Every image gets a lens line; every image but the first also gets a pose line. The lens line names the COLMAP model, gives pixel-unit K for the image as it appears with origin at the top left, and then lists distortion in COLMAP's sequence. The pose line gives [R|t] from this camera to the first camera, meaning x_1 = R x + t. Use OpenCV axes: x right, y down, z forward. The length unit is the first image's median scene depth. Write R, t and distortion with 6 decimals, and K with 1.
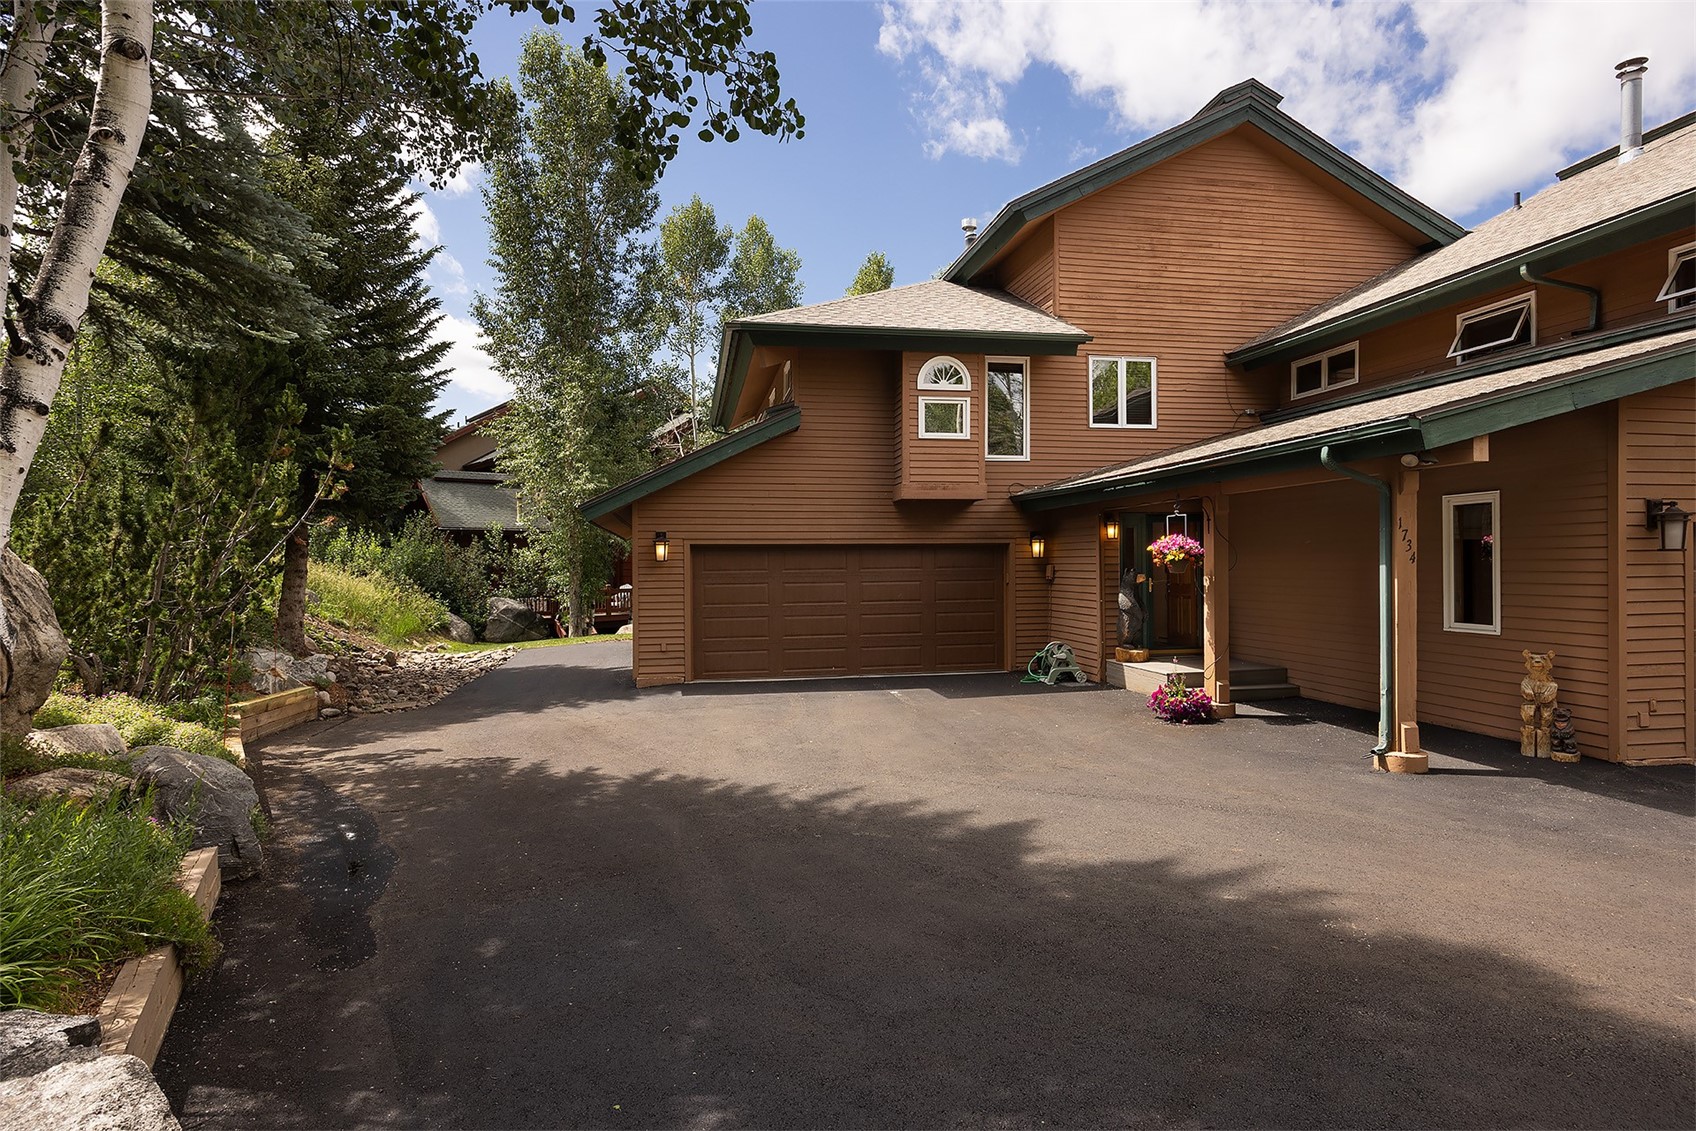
lens RADIAL K [[897.1, 0, 852.1], [0, 897.1, 552.7], [0, 0, 1]] dist [0.002817, -0.002223]
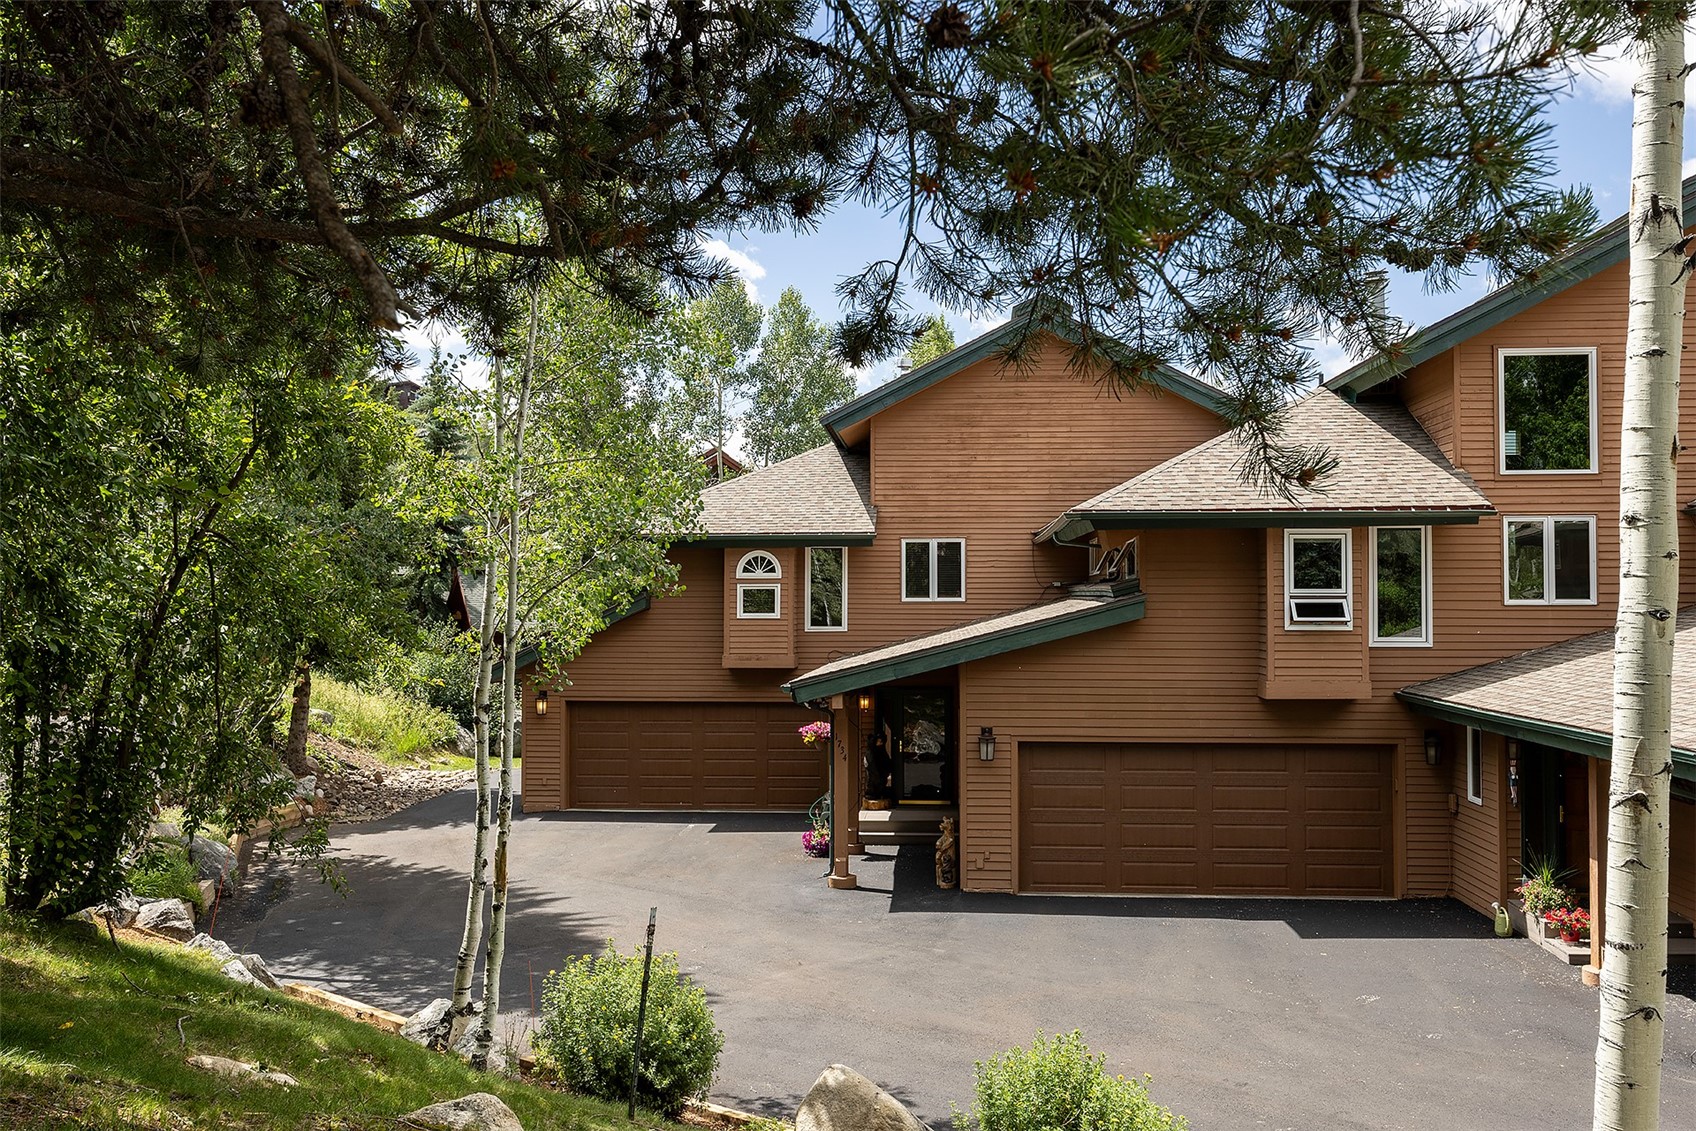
lens RADIAL K [[1470.7, 0, 875.8], [0, 1470.7, 568.9], [0, 0, 1]] dist [-0.022239, 0.007830]
pose [[0.968580, 0.002051, -0.248695, 0.693992], [-0.004551, 0.999945, -0.009480, -0.162323], [0.248662, 0.010314, 0.968535, -0.821504]]
